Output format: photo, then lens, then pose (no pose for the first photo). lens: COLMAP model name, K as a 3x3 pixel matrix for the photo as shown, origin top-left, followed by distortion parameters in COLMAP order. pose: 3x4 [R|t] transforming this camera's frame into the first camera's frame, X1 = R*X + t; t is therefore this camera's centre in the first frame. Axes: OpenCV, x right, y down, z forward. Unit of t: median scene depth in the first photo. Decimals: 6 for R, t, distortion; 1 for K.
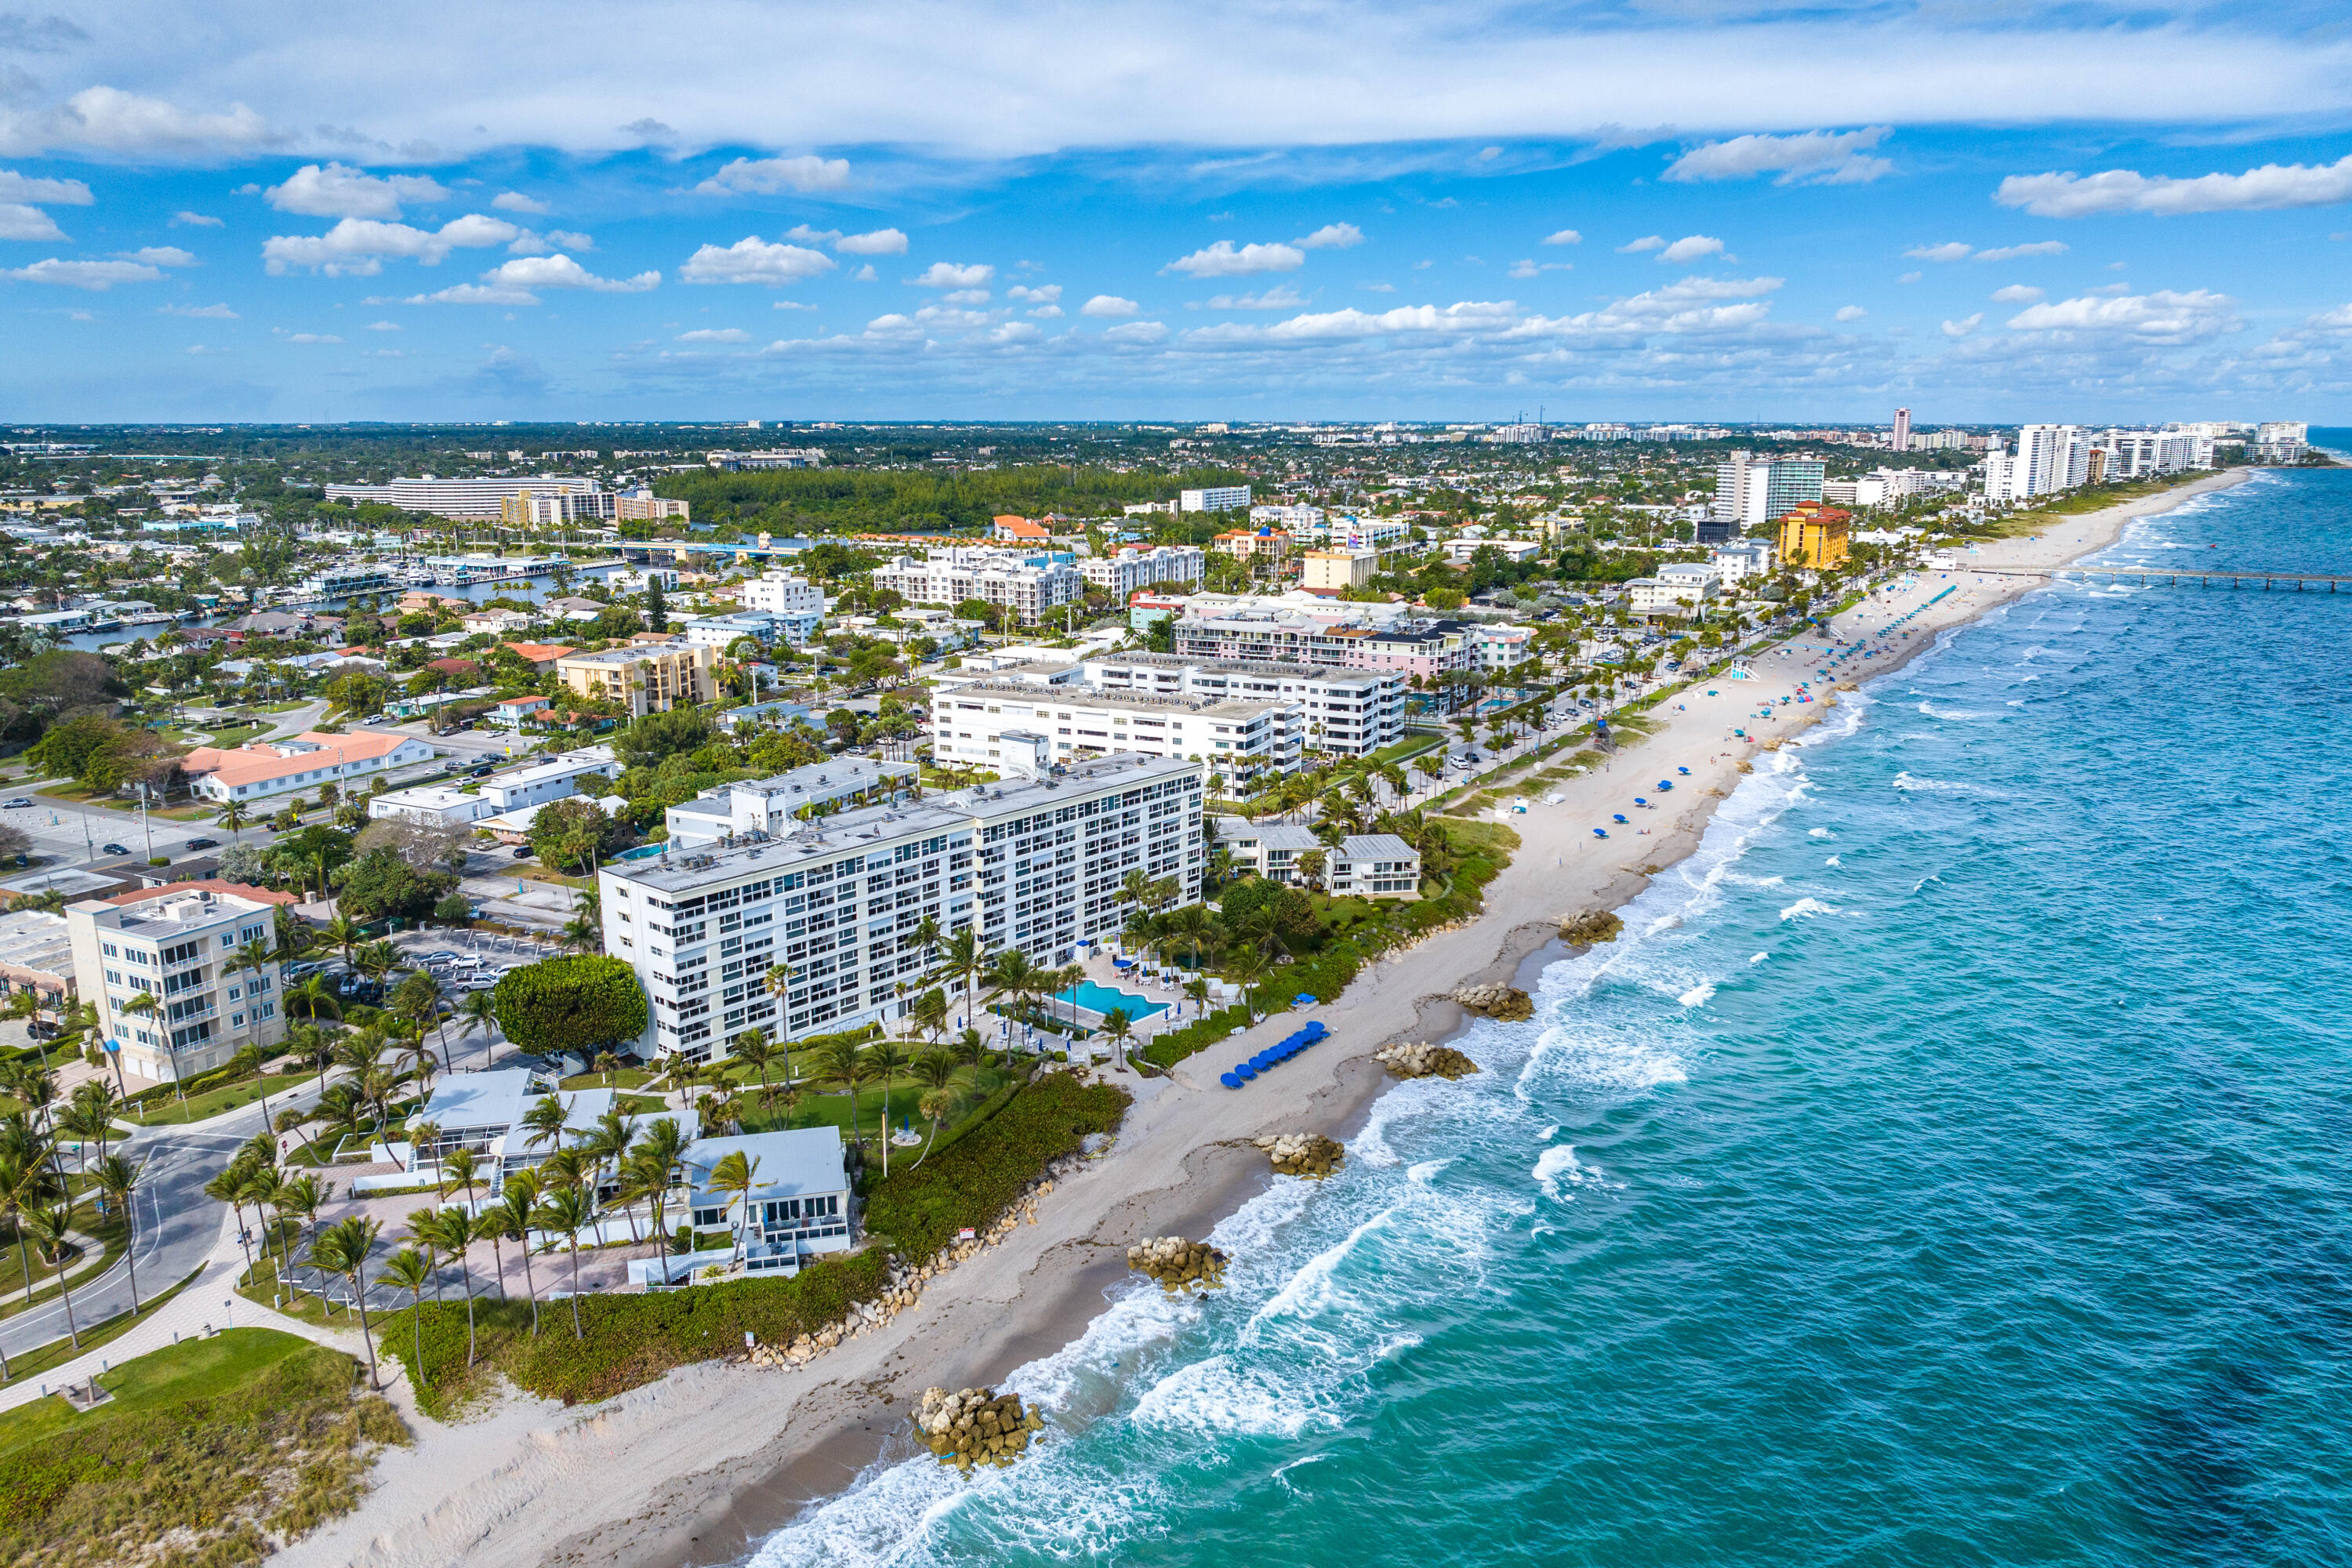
lens RADIAL K [[1679.8, 0, 1185.6], [0, 1679.8, 790.0], [0, 0, 1]] dist [-0.029353, 0.035340]
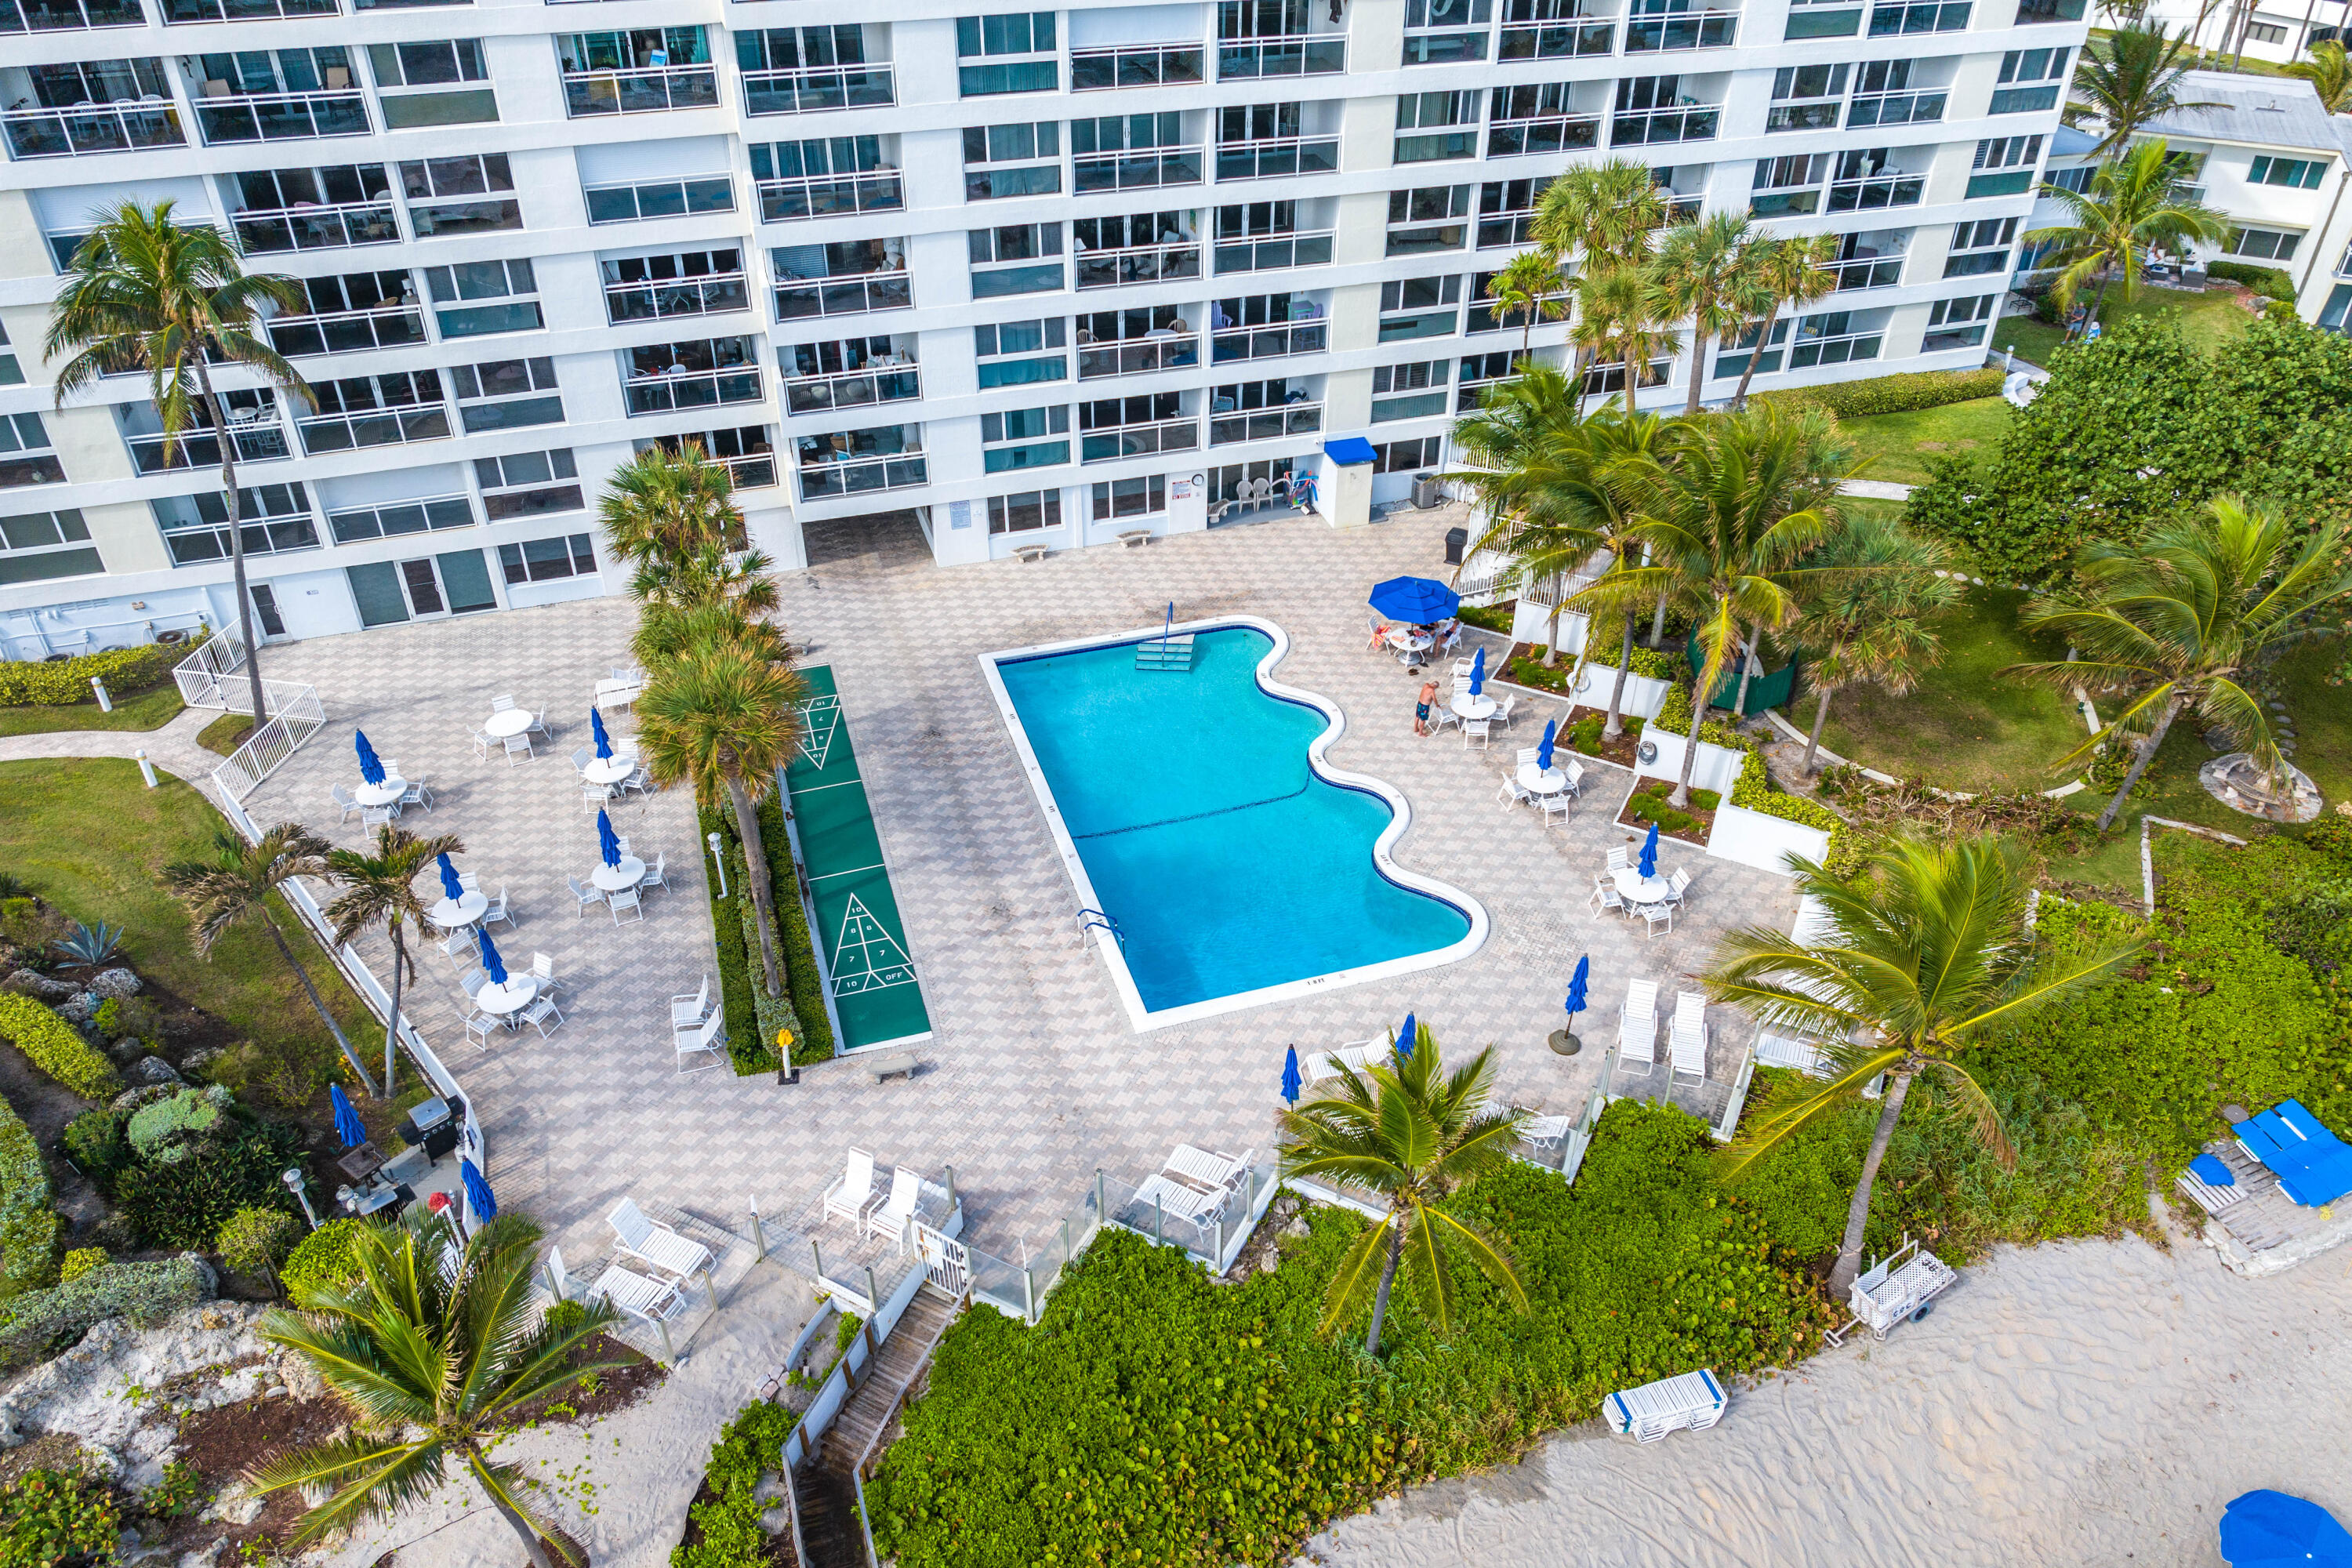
lens RADIAL K [[1679.8, 0, 1185.6], [0, 1679.8, 790.0], [0, 0, 1]] dist [-0.029353, 0.035340]
pose [[0.852253, 0.313795, -0.418566, 0.032296], [-0.126447, 0.899961, 0.417230, 0.034554], [0.507618, -0.302659, 0.806673, 0.718314]]
